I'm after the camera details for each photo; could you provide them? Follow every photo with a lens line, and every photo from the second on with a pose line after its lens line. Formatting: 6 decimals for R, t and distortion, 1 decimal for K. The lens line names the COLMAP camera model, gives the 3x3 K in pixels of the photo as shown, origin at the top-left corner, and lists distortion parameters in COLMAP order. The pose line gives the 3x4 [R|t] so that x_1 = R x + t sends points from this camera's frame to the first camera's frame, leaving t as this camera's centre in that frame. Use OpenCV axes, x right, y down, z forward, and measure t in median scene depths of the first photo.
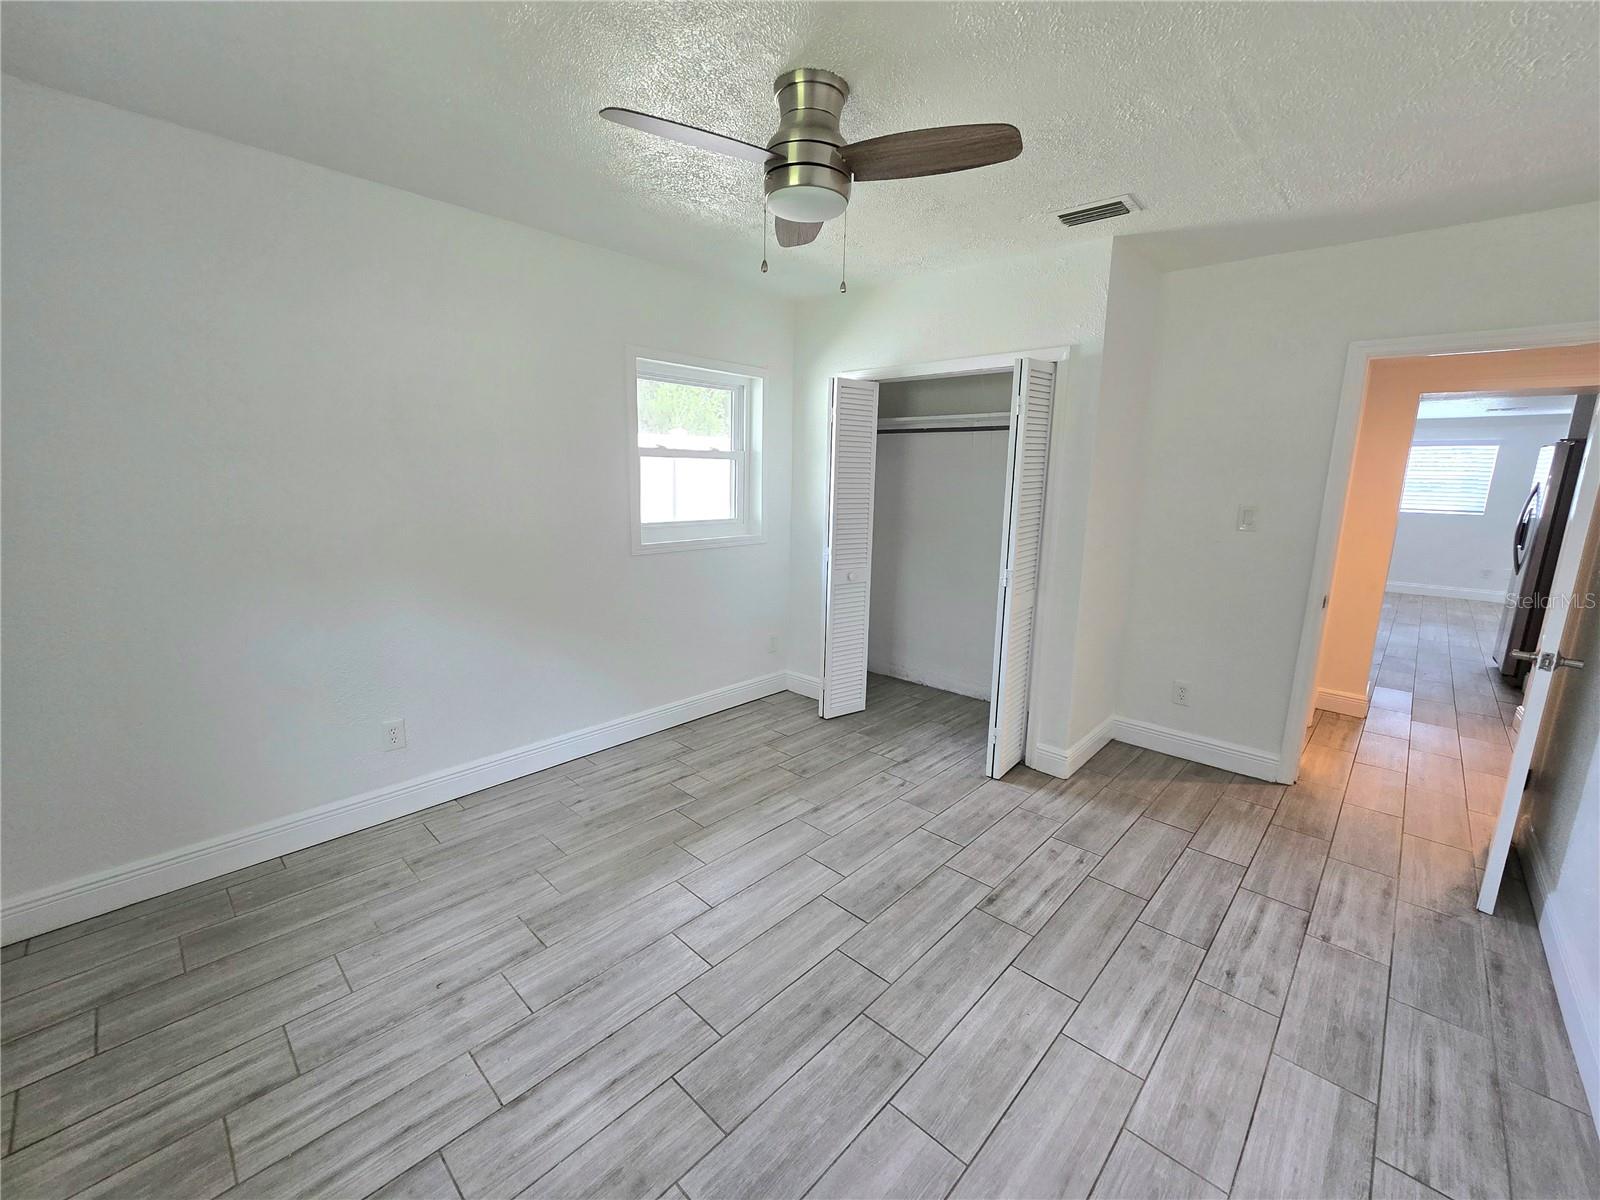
lens RADIAL K [[657.7, 0, 797.5], [0, 657.7, 599.2], [0, 0, 1]] dist [-0.003258, 0.000779]
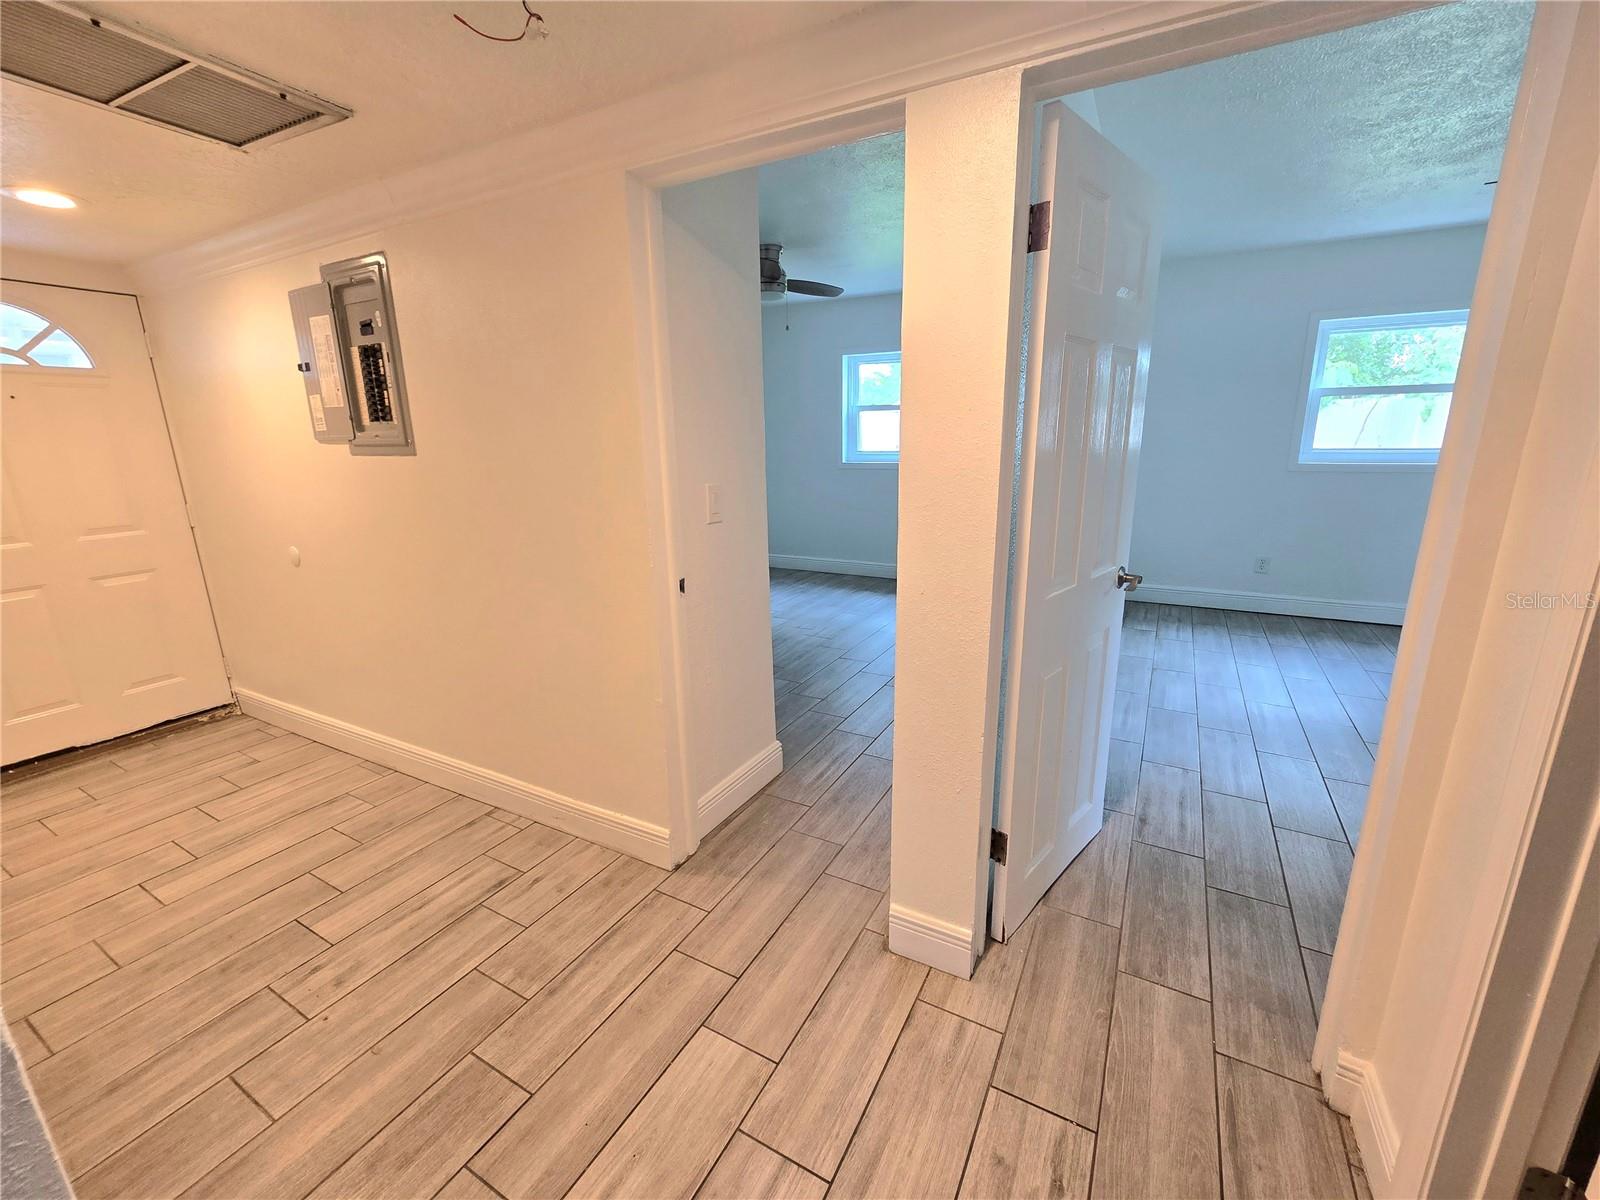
lens RADIAL K [[657.7, 0, 807.3], [0, 657.7, 592.0], [0, 0, 1]] dist [-0.003258, 0.000779]
pose [[-0.966776, 0.055374, -0.249555, 1.645082], [-0.054335, 0.909433, 0.412286, -0.240969], [0.249784, 0.412148, -0.876209, 1.629307]]
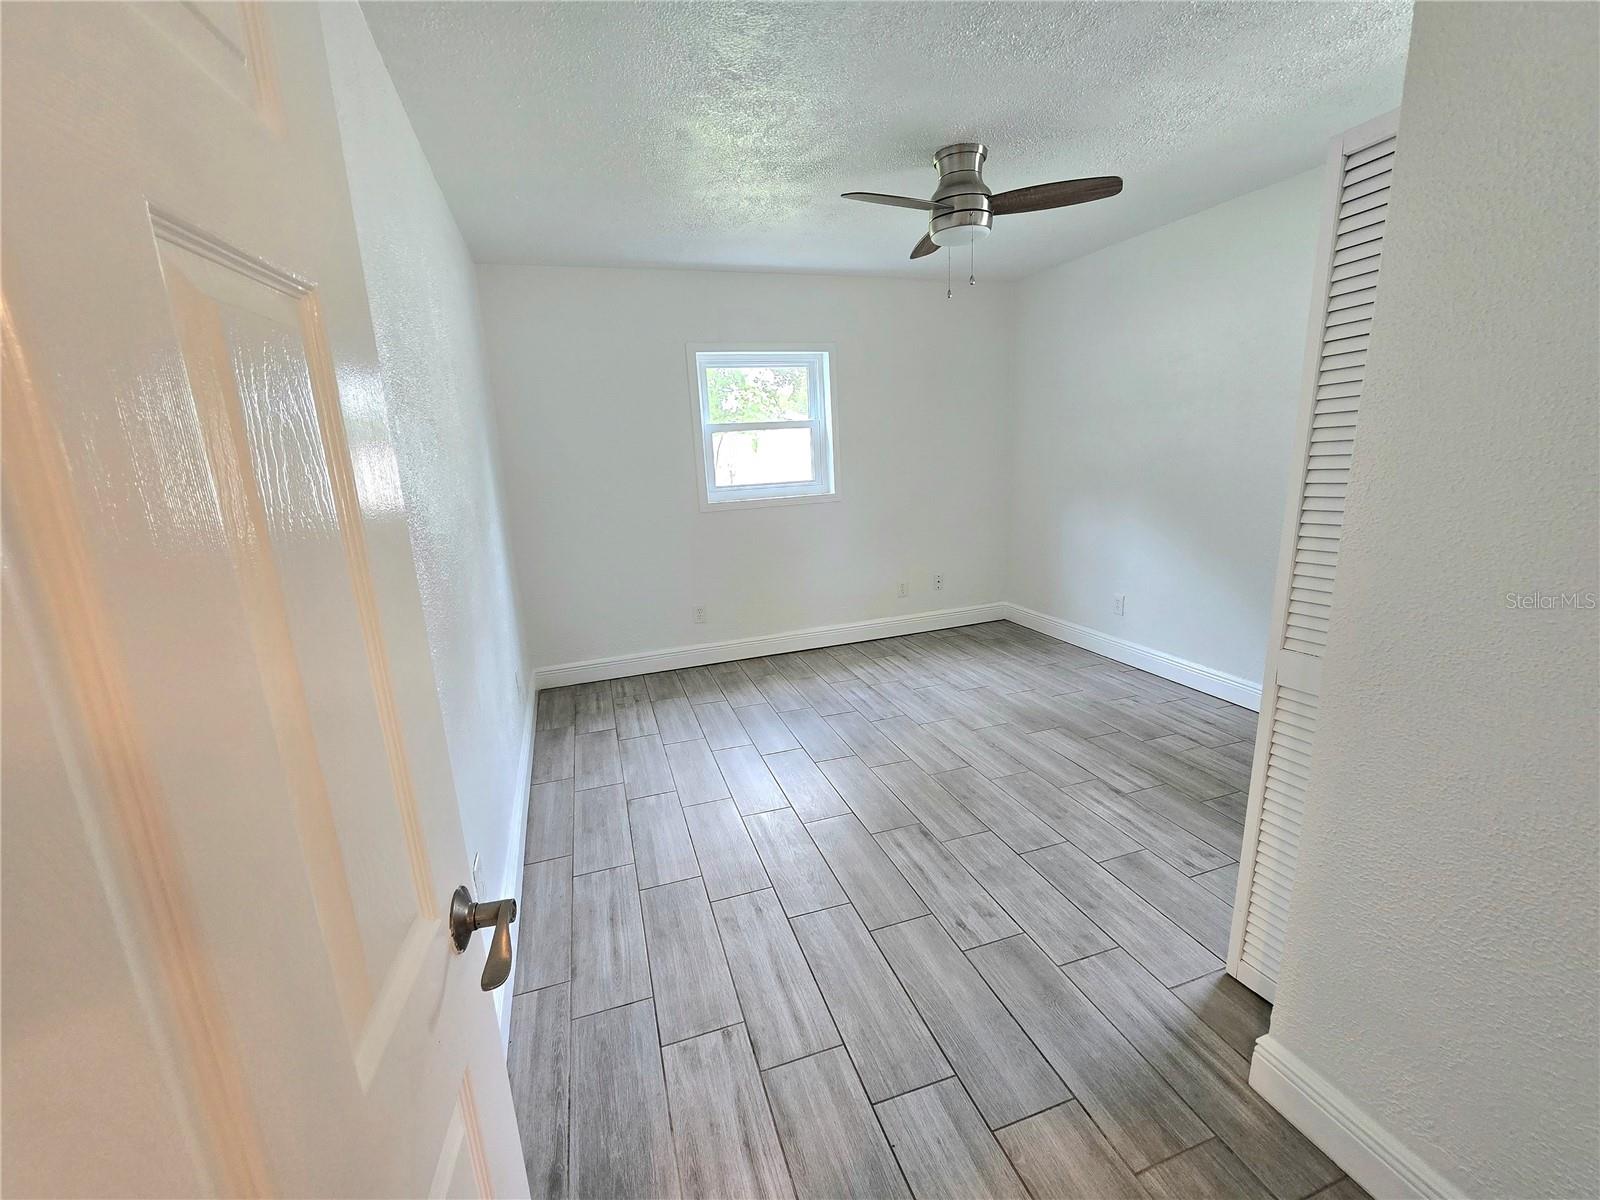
lens RADIAL K [[657.7, 0, 793.2], [0, 657.7, 599.0], [0, 0, 1]] dist [-0.003258, 0.000779]
pose [[-0.480485, 0.199520, -0.854006, 1.215350], [-0.129906, 0.946844, 0.294298, -0.179810], [0.867328, 0.252346, -0.429025, 1.168154]]
